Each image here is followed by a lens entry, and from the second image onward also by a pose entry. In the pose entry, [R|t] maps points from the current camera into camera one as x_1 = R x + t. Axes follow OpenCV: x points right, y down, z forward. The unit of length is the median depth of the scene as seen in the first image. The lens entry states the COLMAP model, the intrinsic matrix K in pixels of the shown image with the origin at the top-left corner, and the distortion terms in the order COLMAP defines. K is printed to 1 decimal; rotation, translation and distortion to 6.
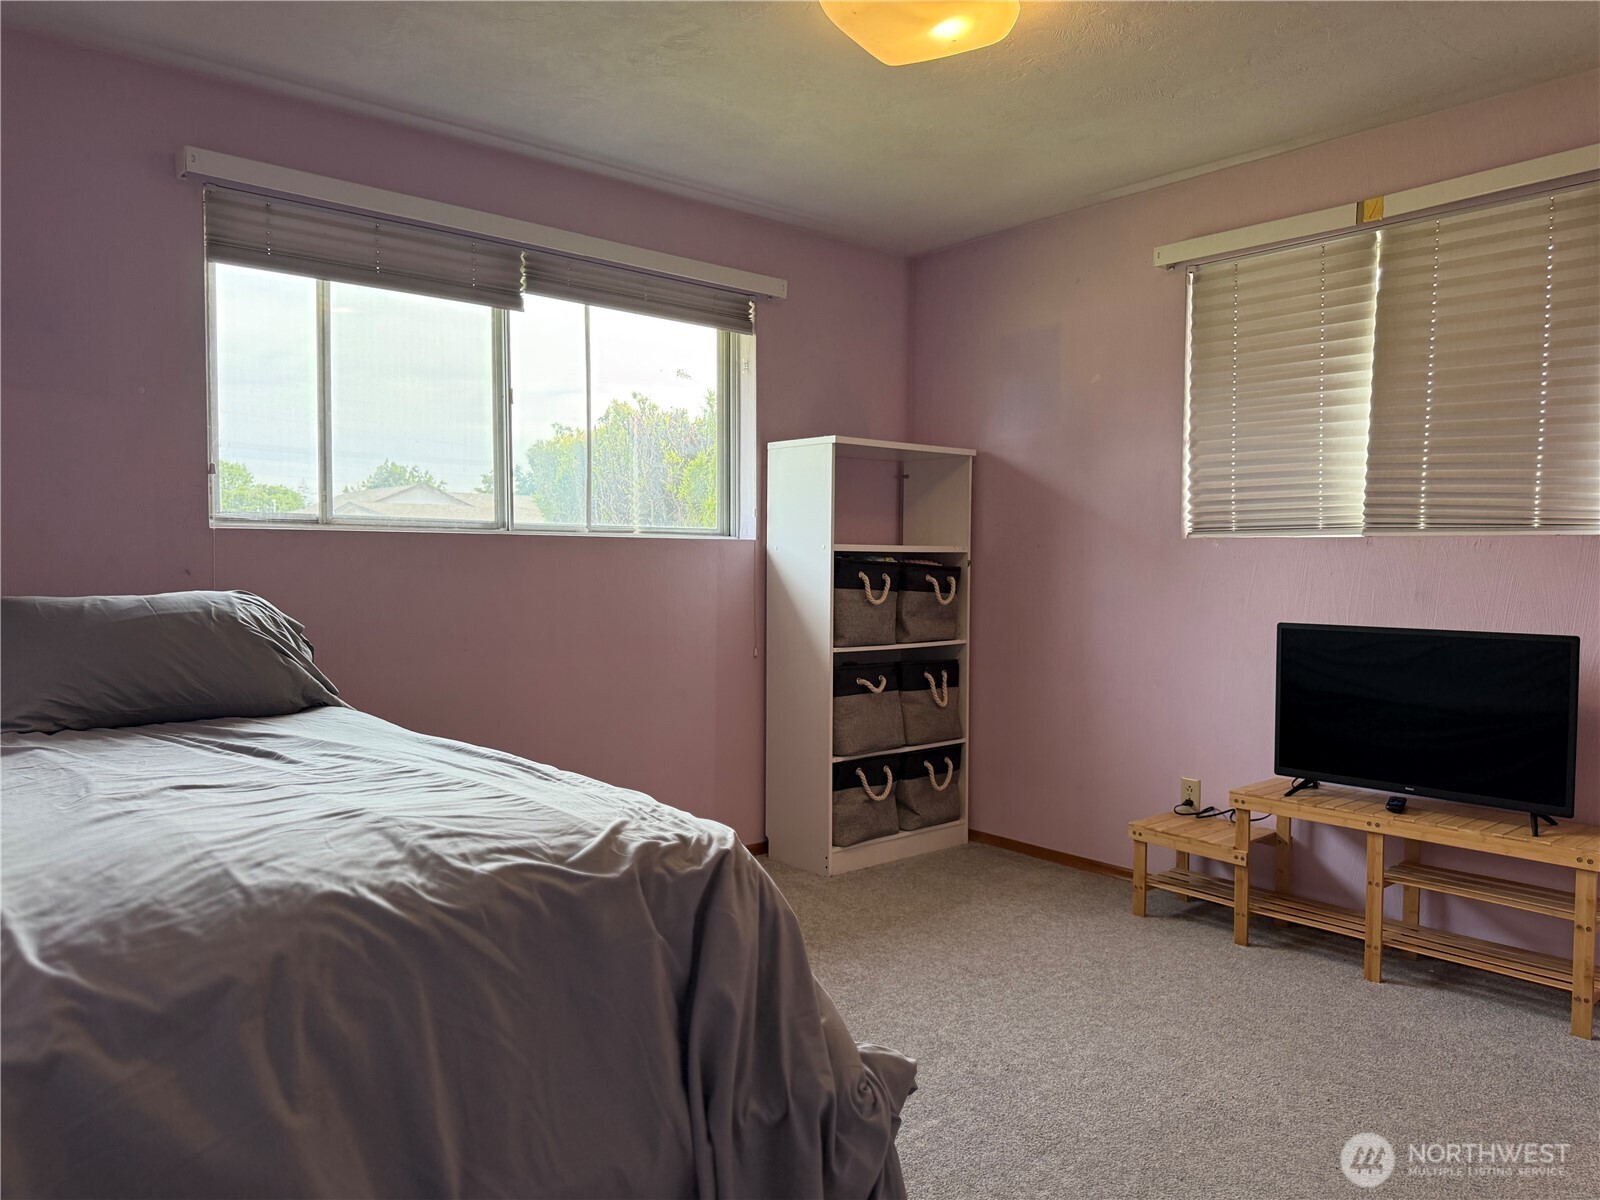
lens RADIAL K [[1135.0, 0, 800.0], [0, 1135.0, 600.0], [0, 0, 1]] dist [0.124897, -0.188051]
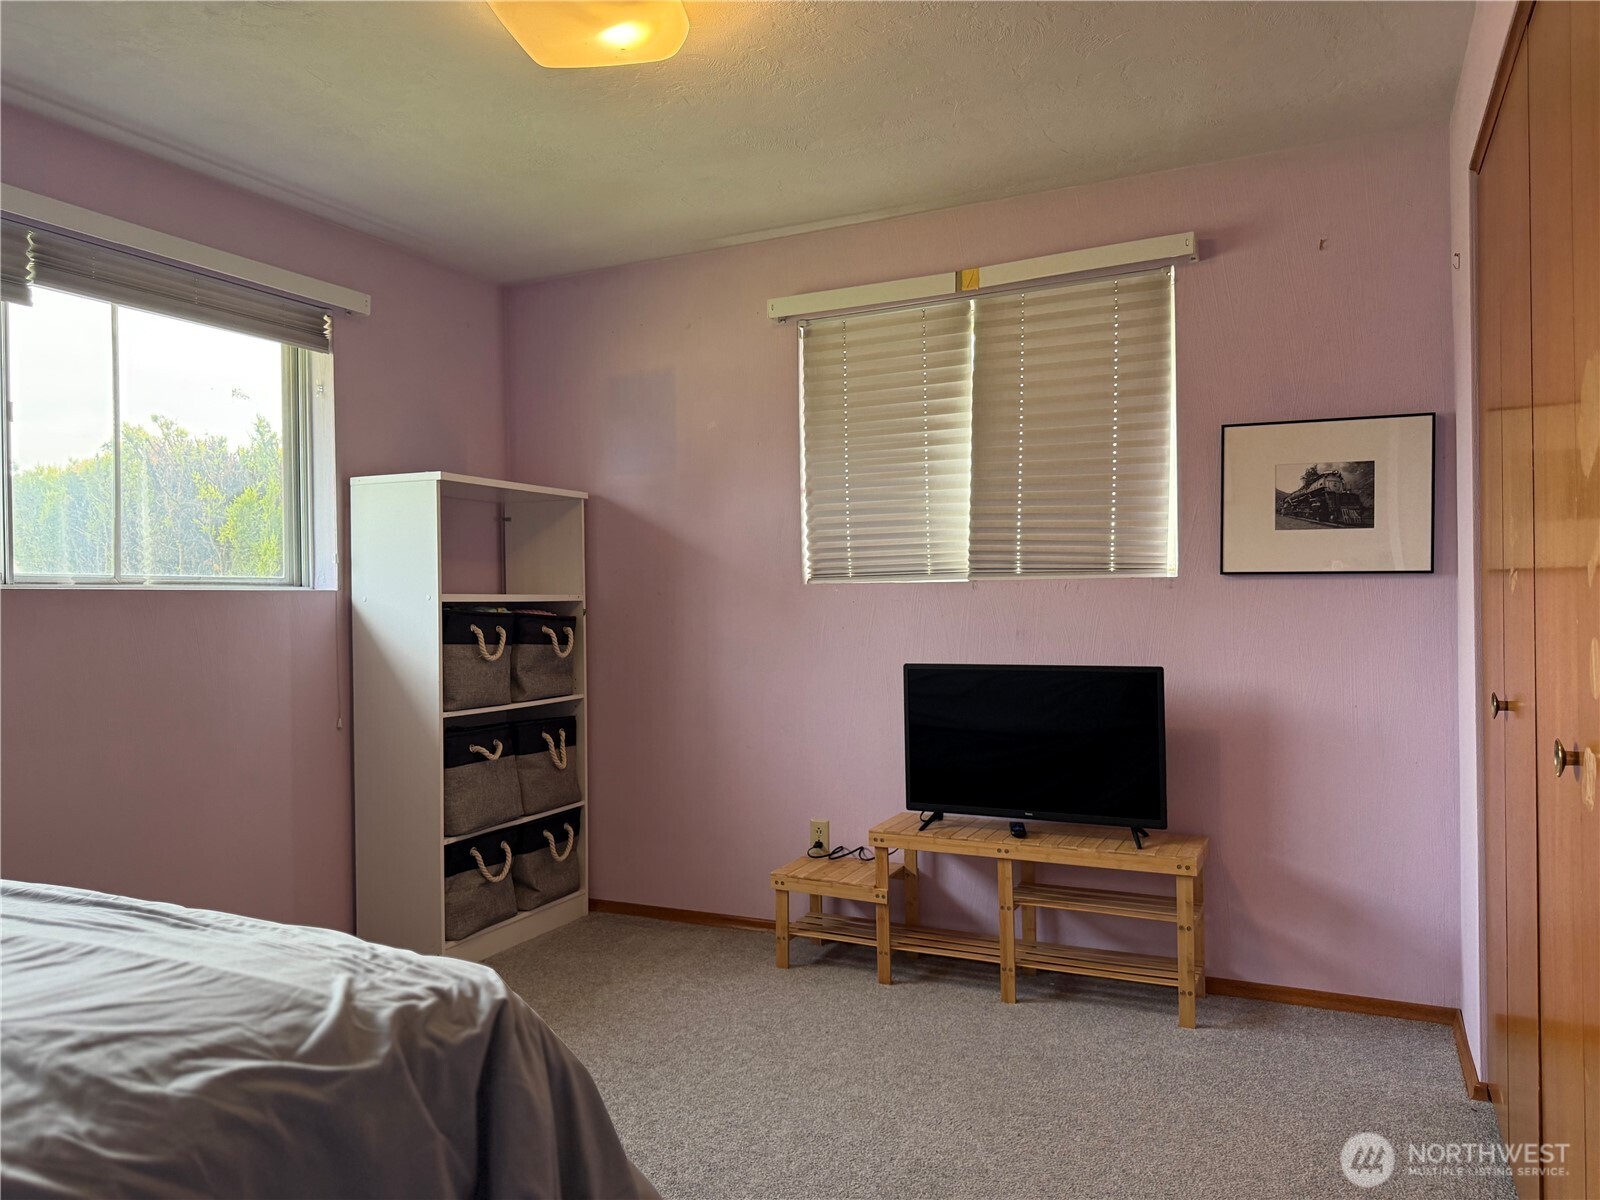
lens RADIAL K [[1135.0, 0, 800.0], [0, 1135.0, 600.0], [0, 0, 1]] dist [0.124897, -0.188051]
pose [[0.918348, -0.017309, 0.395395, -0.074229], [0.033629, 0.998843, -0.034380, -0.005537], [-0.394342, 0.044869, 0.917868, 0.081686]]
